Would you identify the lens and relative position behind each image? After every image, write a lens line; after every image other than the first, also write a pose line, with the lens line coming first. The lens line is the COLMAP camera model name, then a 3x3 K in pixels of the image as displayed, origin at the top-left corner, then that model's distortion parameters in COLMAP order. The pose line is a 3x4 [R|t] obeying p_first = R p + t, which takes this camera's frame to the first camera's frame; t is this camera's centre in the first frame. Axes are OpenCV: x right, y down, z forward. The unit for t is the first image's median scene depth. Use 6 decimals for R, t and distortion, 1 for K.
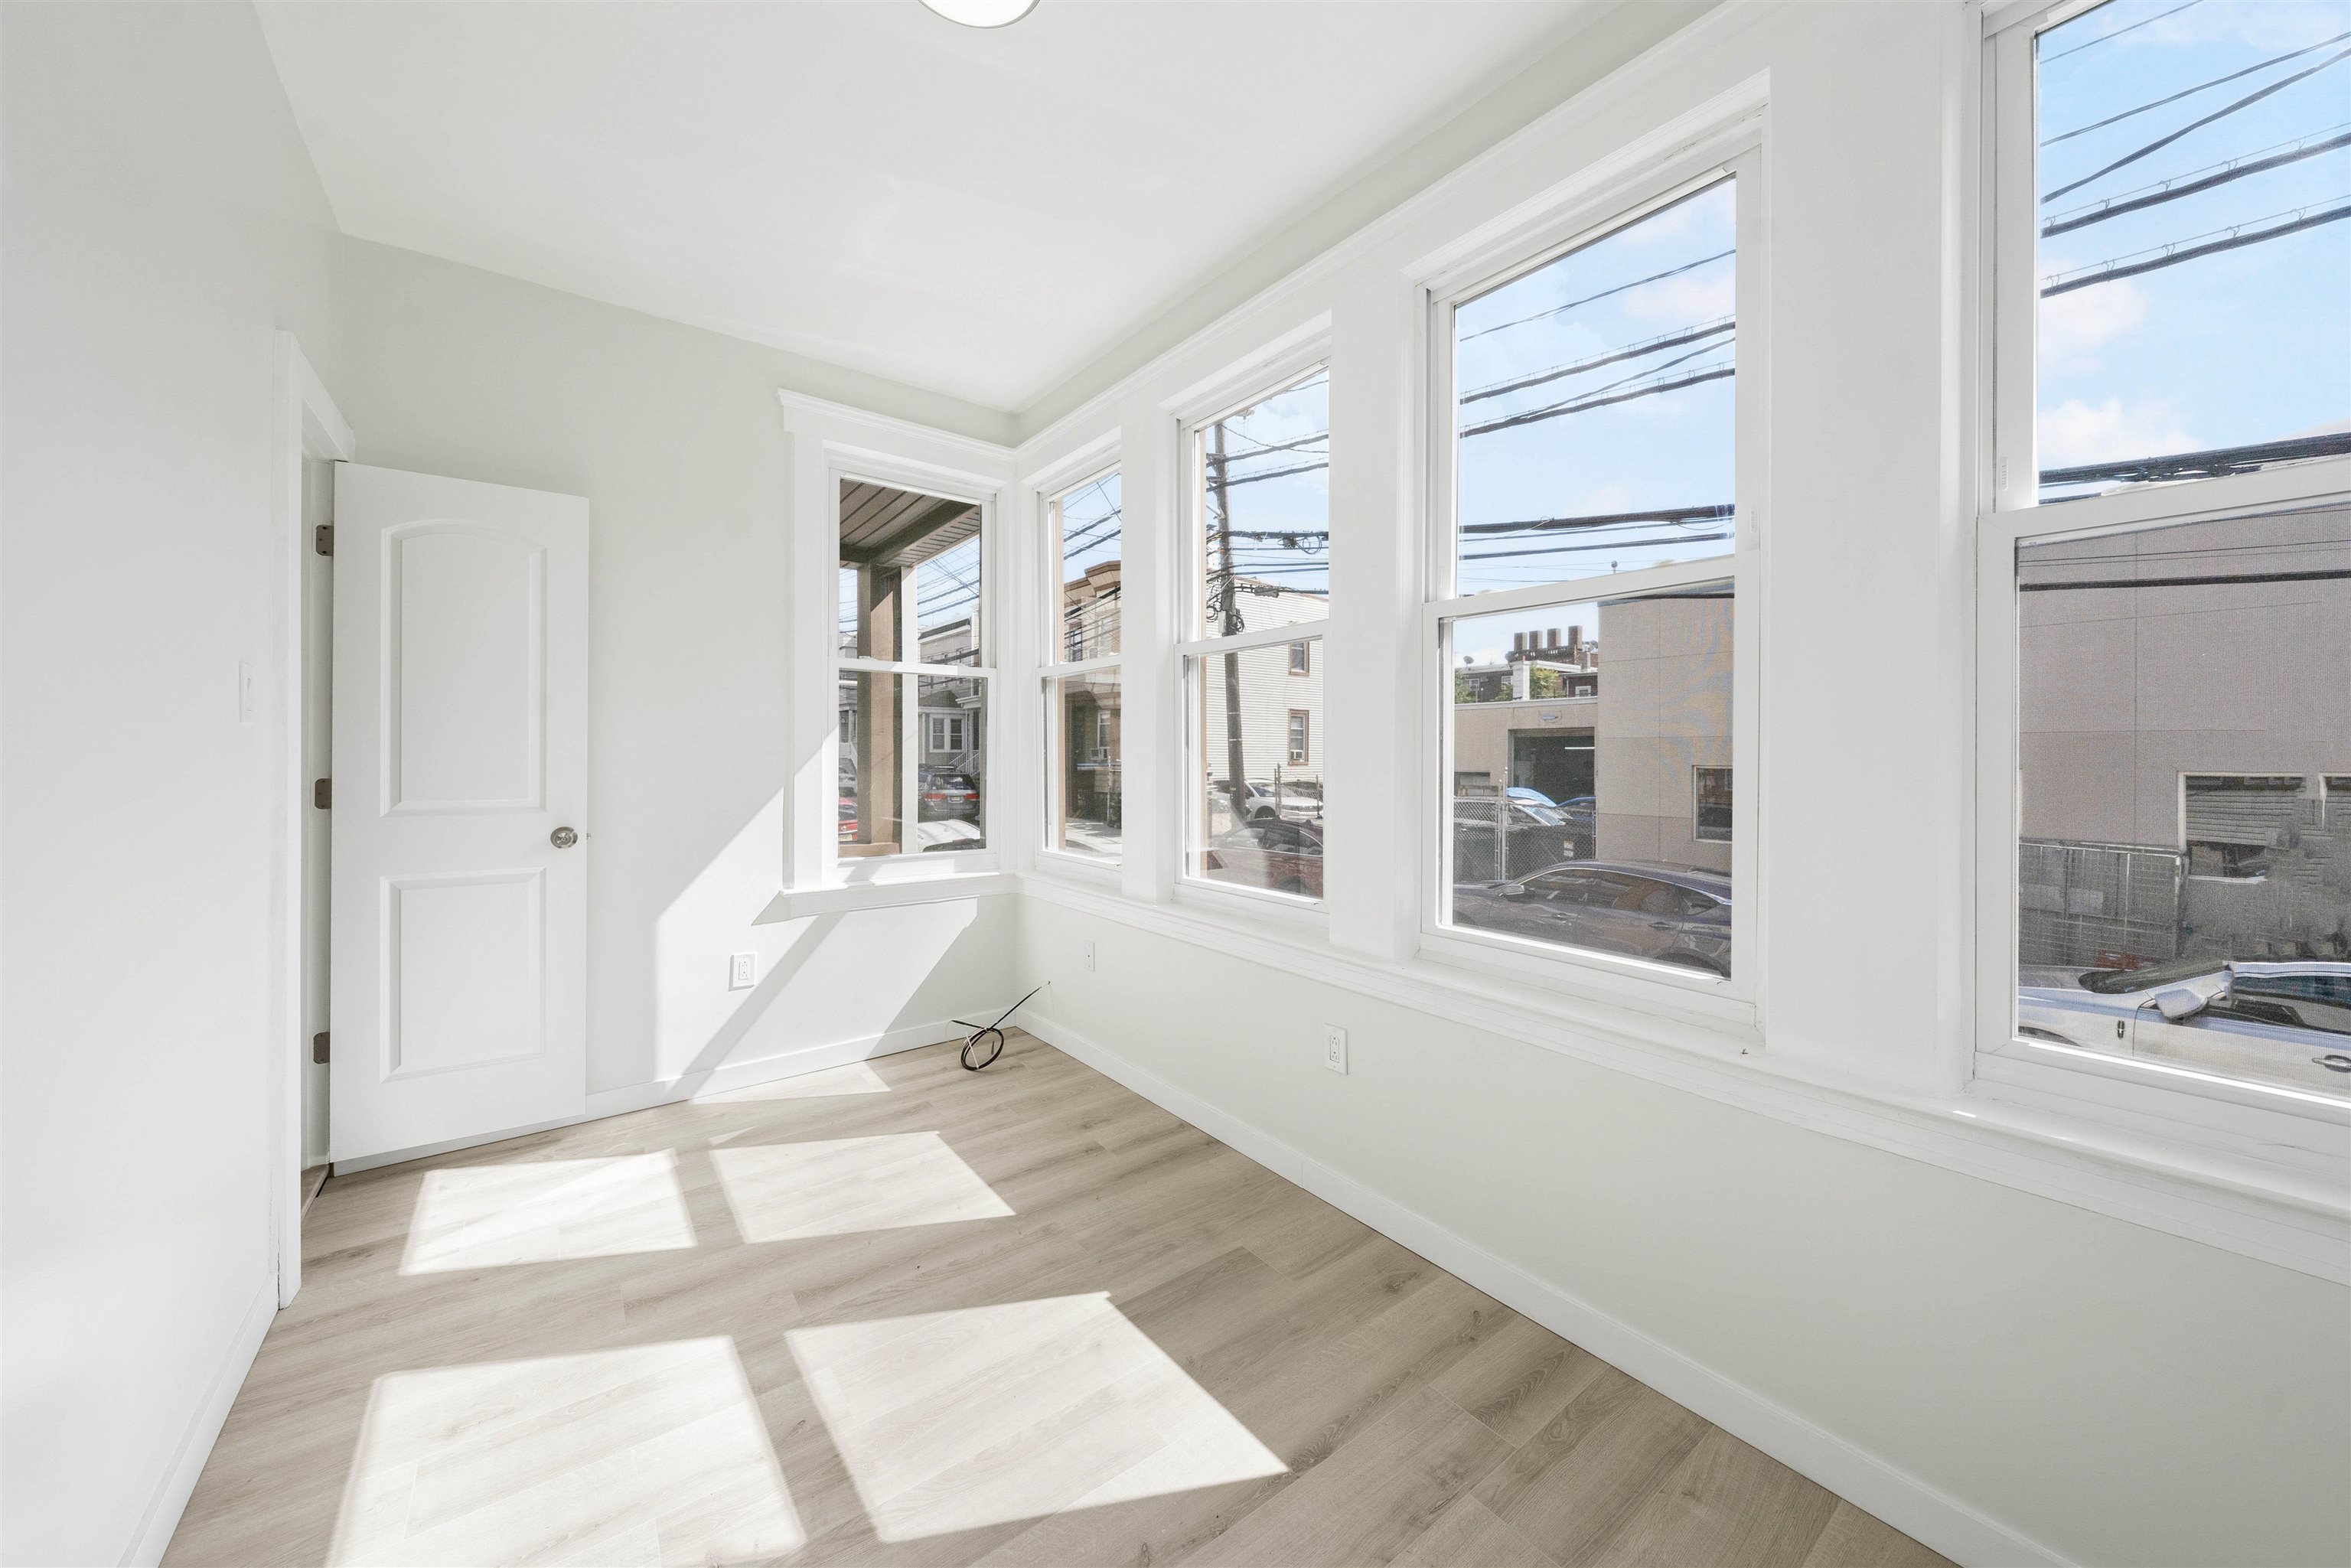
lens RADIAL K [[826.3, 0, 1165.0], [0, 826.3, 765.2], [0, 0, 1]] dist [0.000268, -0.000075]
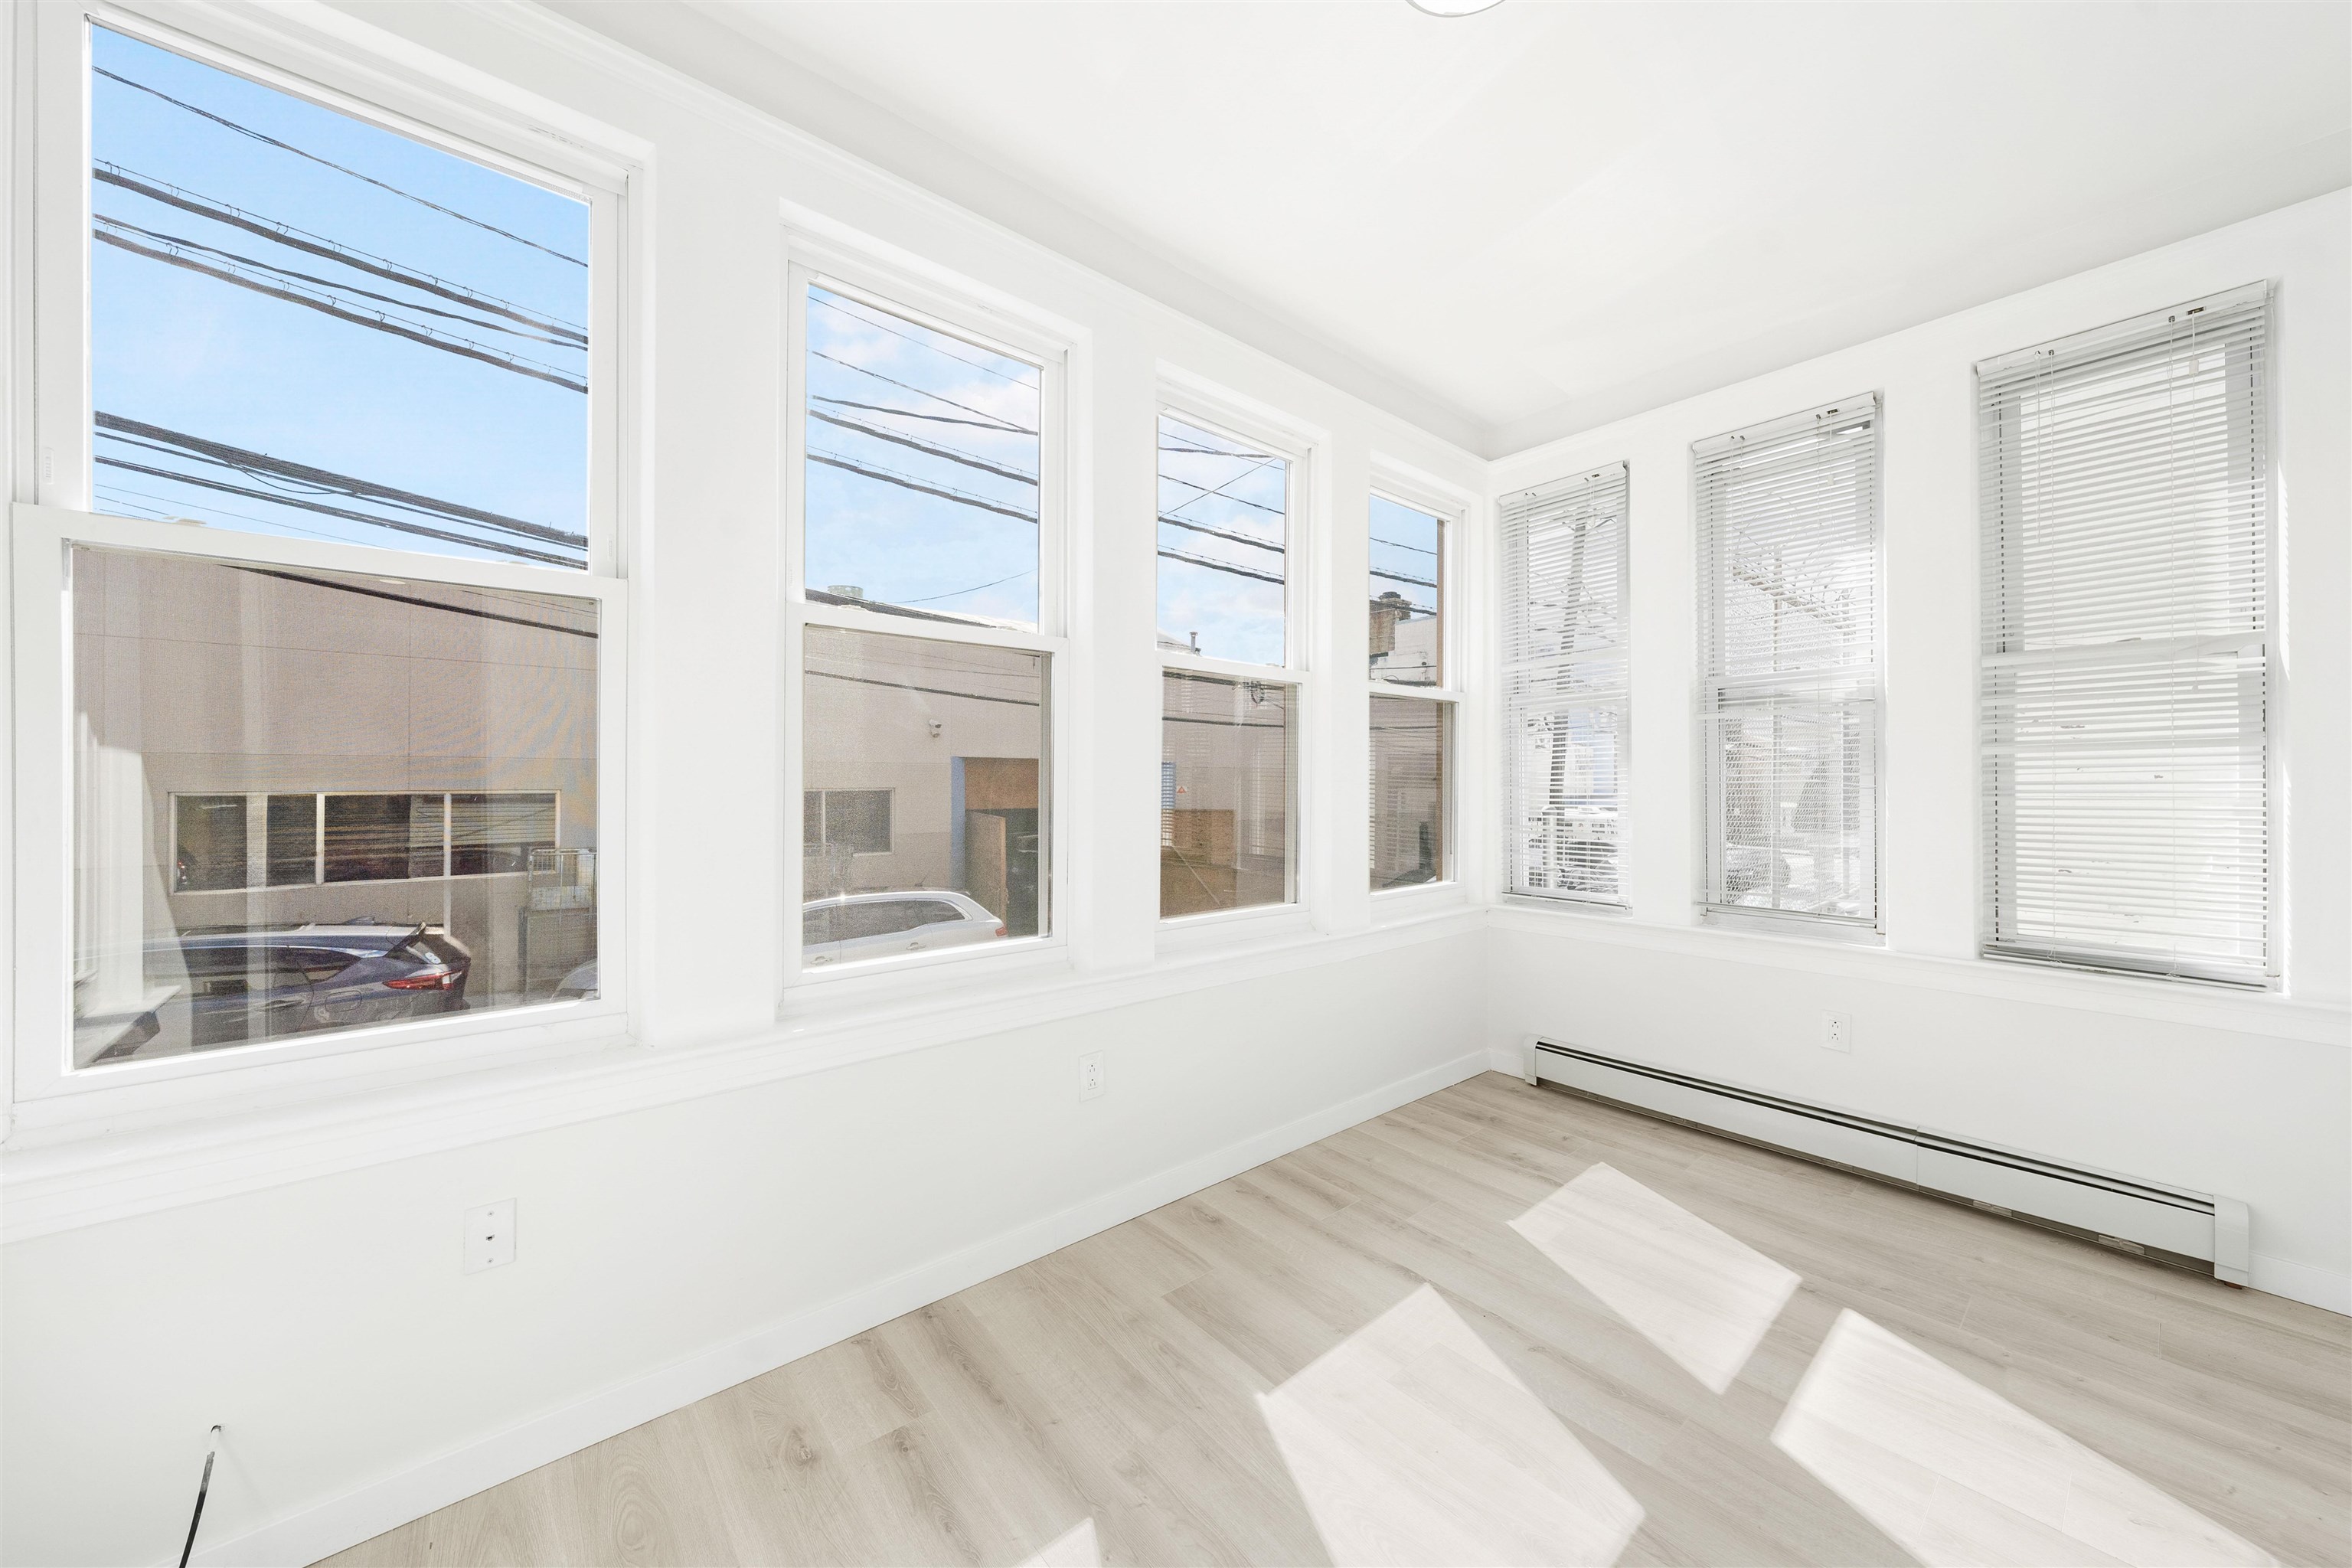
lens RADIAL K [[826.7, 0, 1165.5], [0, 826.7, 765.2], [0, 0, 1]] dist [0.000268, -0.000075]
pose [[-0.039583, 0.012524, 0.999138, -0.978229], [0.011067, 0.999866, -0.012095, -0.026341], [-0.999155, 0.010578, -0.039716, 1.149236]]
